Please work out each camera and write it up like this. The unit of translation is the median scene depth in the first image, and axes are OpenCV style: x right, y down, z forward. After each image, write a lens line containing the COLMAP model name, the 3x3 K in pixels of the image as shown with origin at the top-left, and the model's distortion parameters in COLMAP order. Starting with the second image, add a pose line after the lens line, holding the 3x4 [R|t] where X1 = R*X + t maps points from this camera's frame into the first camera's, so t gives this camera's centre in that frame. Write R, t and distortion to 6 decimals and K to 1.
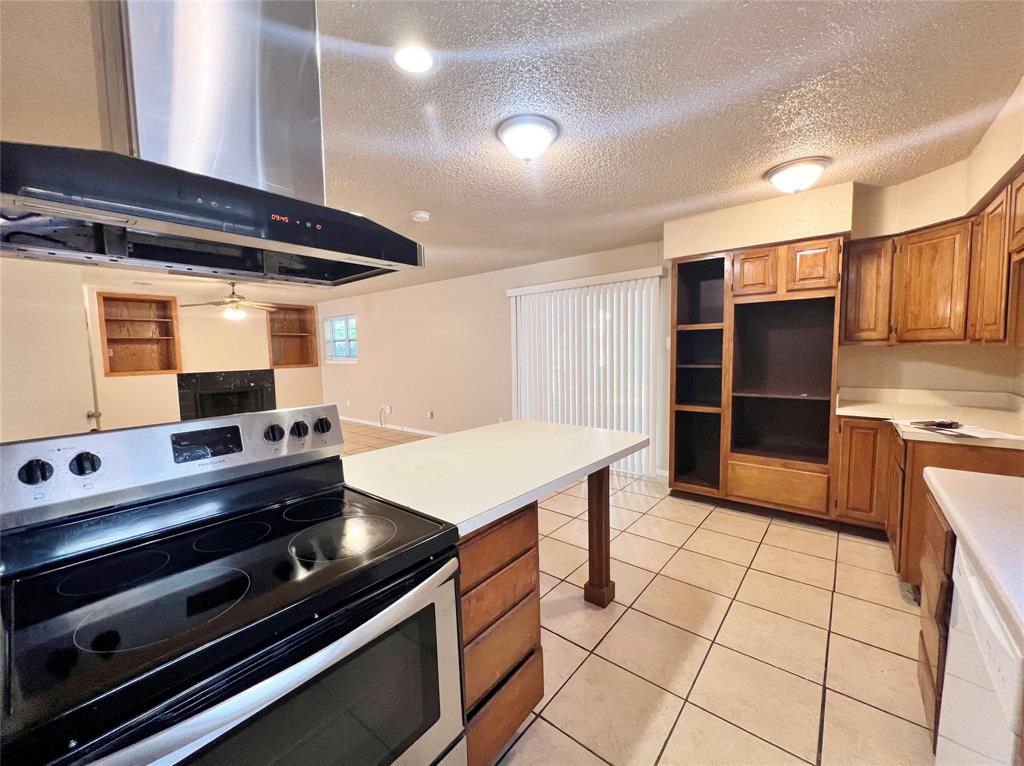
lens RADIAL K [[411.3, 0, 515.2], [0, 411.3, 383.7], [0, 0, 1]] dist [0.008470, -0.000289]
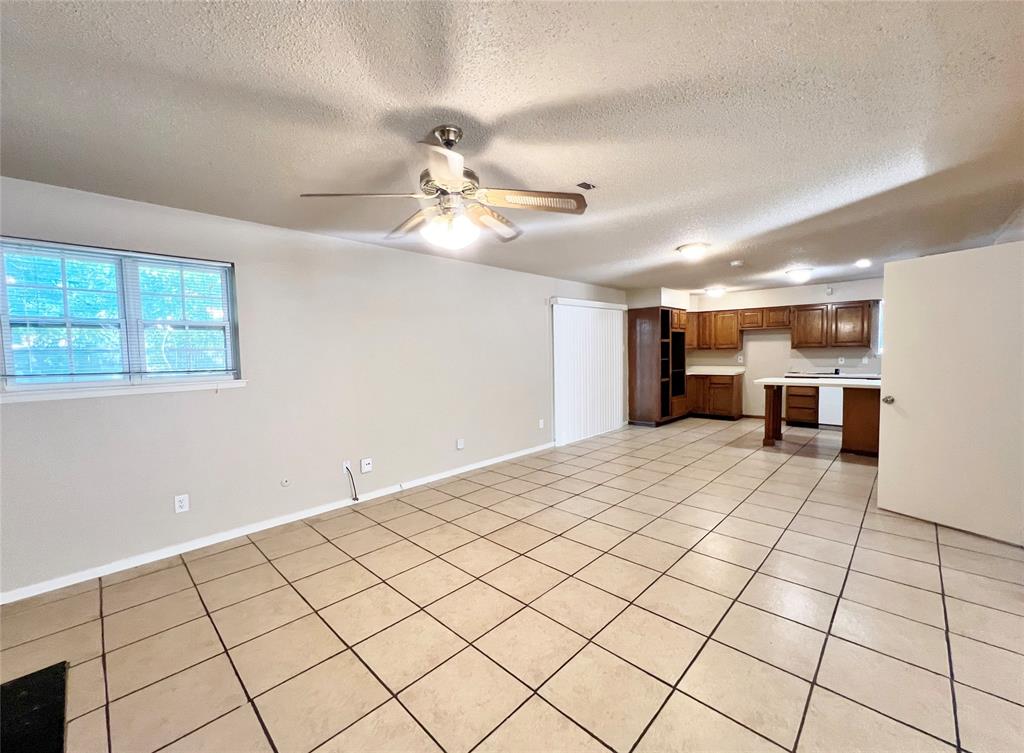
lens RADIAL K [[415.4, 0, 504.8], [0, 415.4, 377.2], [0, 0, 1]] dist [-0.011930, 0.000524]
pose [[0.084362, -0.040940, 0.995594, -1.225287], [0.103033, 0.994158, 0.032150, -0.073302], [-0.991094, 0.099866, 0.088087, 1.154115]]
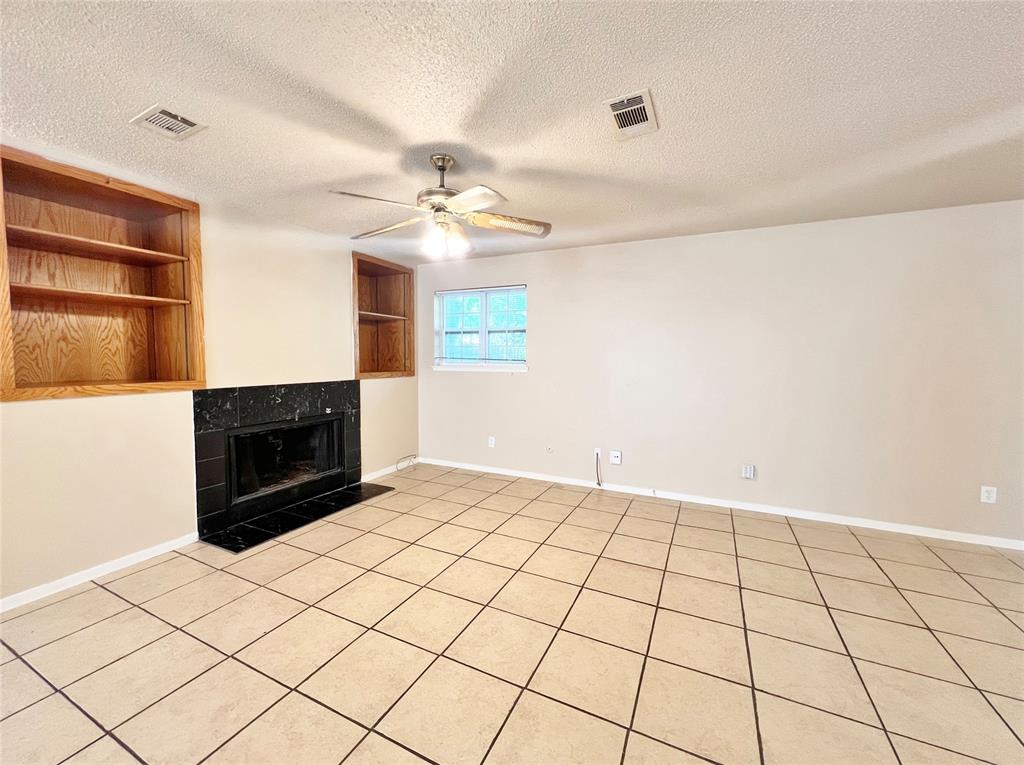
lens RADIAL K [[411.3, 0, 513.2], [0, 411.3, 377.3], [0, 0, 1]] dist [0.008470, -0.000289]
pose [[0.971176, 0.015605, 0.237852, -0.845136], [-0.006701, 0.999248, -0.038199, -0.032671], [-0.238269, 0.035504, 0.970550, 0.732432]]
